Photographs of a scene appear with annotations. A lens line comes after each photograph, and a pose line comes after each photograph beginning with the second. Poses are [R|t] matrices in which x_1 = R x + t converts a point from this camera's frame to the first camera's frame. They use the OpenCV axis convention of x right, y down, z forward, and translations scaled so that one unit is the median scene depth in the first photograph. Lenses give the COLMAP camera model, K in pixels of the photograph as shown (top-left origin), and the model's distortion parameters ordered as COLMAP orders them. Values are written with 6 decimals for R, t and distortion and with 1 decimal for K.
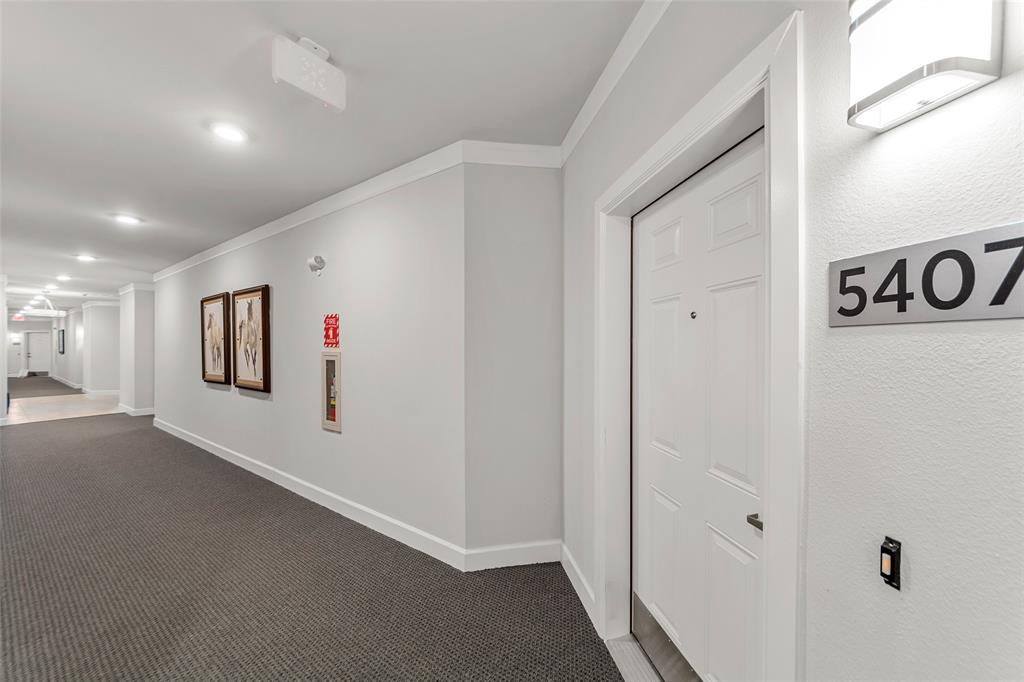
lens RADIAL K [[370.7, 0, 515.4], [0, 370.7, 347.1], [0, 0, 1]] dist [-0.001269, -0.000240]
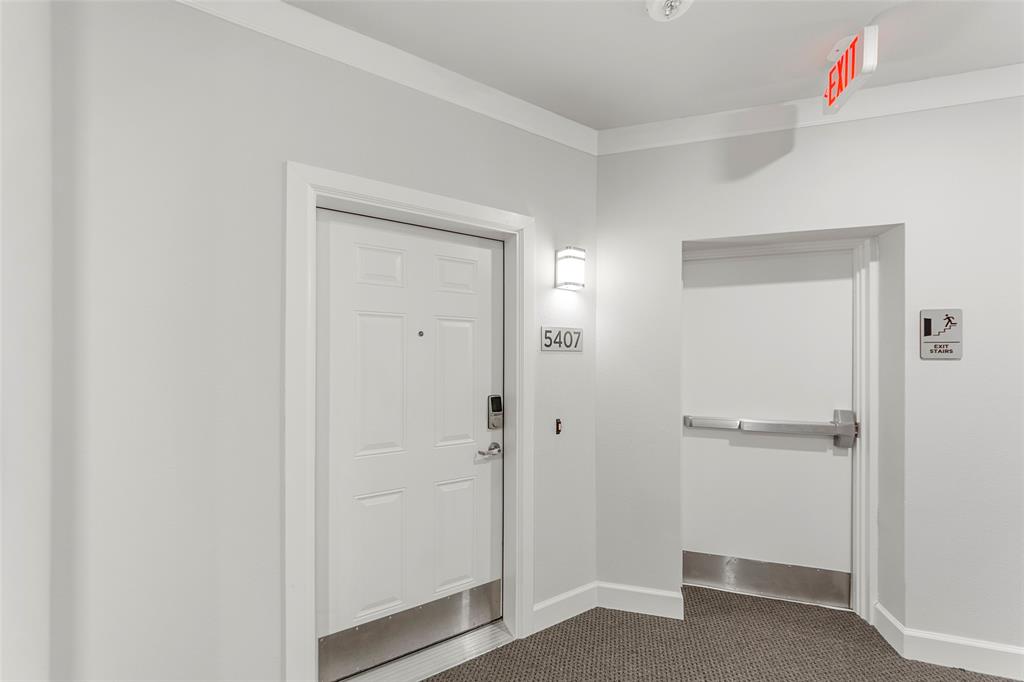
lens RADIAL K [[370.7, 0, 515.4], [0, 370.7, 347.1], [0, 0, 1]] dist [-0.001269, -0.000240]
pose [[-0.336510, 0.008770, 0.941639, -1.765315], [-0.007611, 0.999899, -0.012032, -0.051847], [-0.941649, -0.011215, -0.336409, 2.319512]]
